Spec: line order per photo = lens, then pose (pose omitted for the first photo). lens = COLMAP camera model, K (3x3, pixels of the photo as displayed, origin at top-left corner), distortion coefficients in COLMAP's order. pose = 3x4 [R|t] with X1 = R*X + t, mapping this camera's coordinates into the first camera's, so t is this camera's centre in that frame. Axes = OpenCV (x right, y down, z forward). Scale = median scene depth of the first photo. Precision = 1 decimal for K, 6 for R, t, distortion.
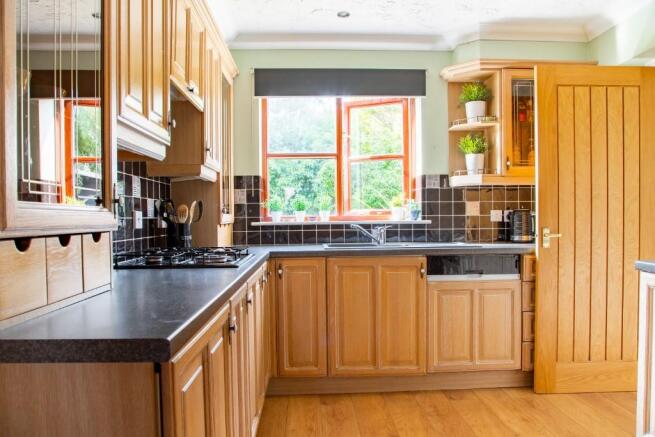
lens RADIAL K [[470.2, 0, 329.4], [0, 470.2, 226.3], [0, 0, 1]] dist [-0.068153, 0.030290]
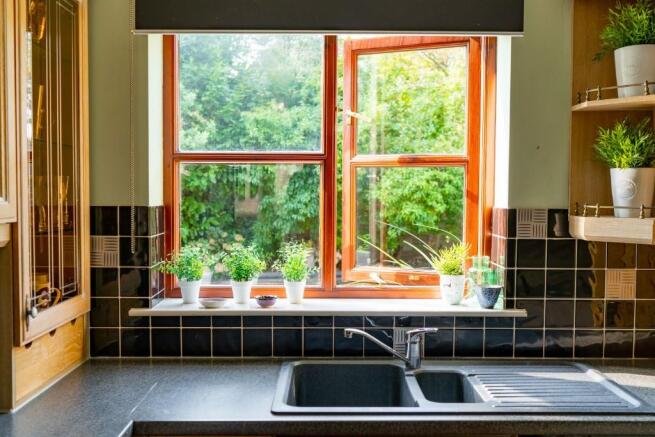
lens RADIAL K [[658.1, 0, 331.6], [0, 658.1, 217.5], [0, 0, 1]] dist [0.005121, 0.010345]
pose [[0.999165, 0.020986, -0.035053, 0.049061], [-0.019949, 0.999361, 0.029660, -0.116457], [0.035653, -0.028936, 0.998945, 0.356141]]
